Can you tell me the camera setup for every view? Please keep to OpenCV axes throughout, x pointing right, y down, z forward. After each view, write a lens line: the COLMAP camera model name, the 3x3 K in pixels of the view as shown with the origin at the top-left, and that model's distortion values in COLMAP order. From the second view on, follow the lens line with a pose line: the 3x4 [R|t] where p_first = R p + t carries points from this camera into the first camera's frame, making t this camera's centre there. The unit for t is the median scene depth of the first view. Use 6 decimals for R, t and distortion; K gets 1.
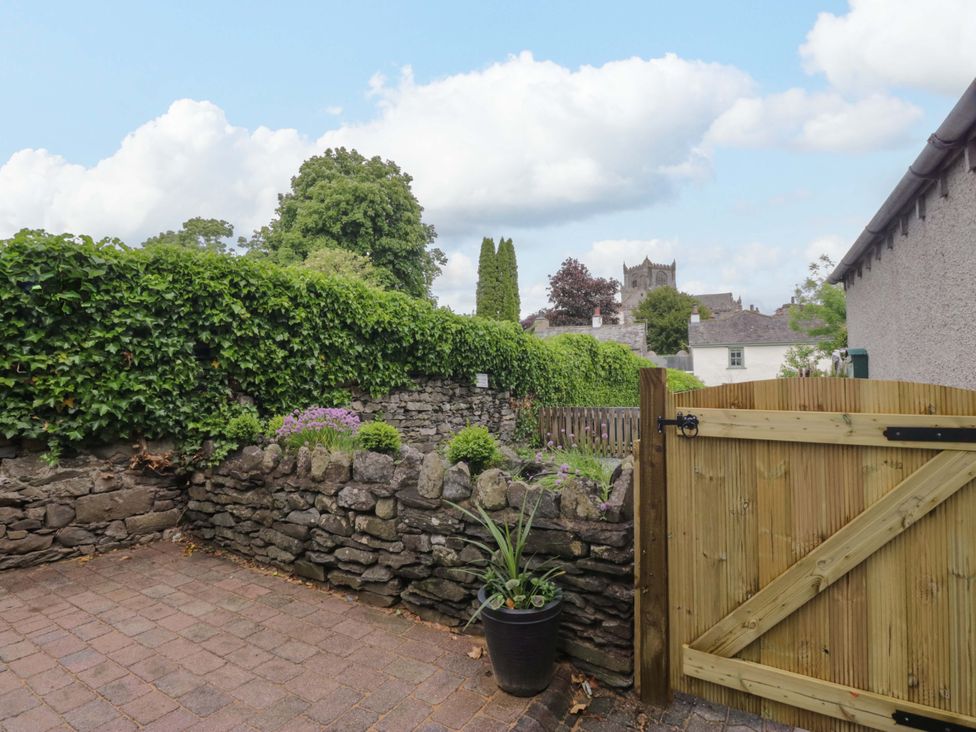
lens RADIAL K [[513.7, 0, 485.8], [0, 513.7, 368.4], [0, 0, 1]] dist [-0.003583, -0.004298]
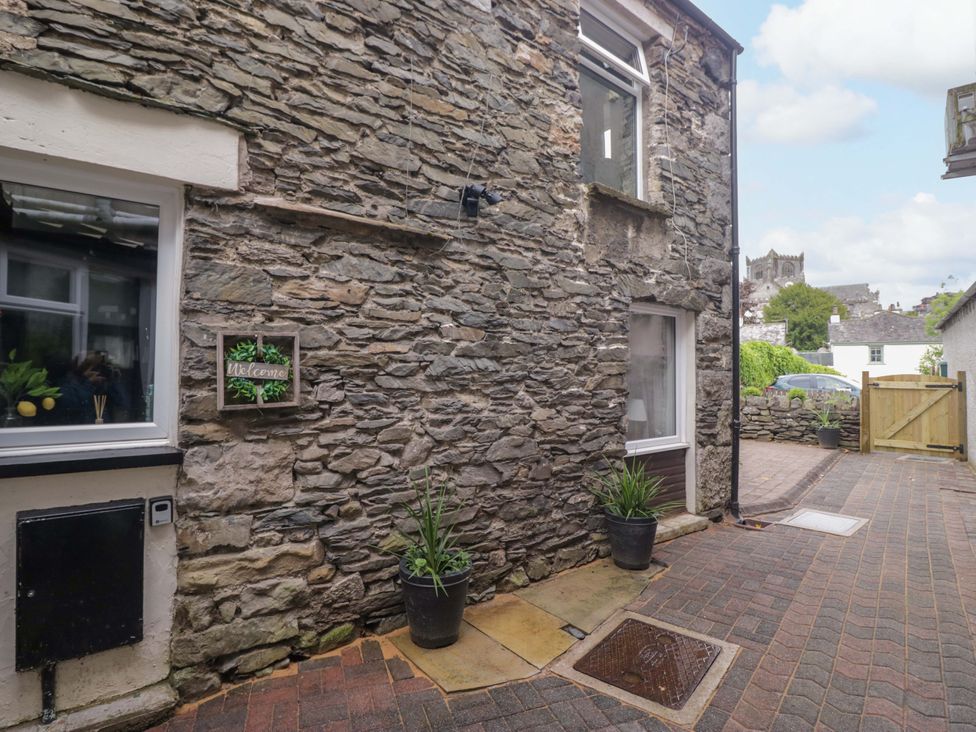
lens RADIAL K [[513.7, 0, 485.7], [0, 513.7, 361.7], [0, 0, 1]] dist [-0.003583, -0.004298]
pose [[0.981743, 0.008607, -0.190016, -0.140112], [-0.007461, 0.999949, 0.006749, -0.006202], [0.190064, -0.005209, 0.981758, -0.267386]]
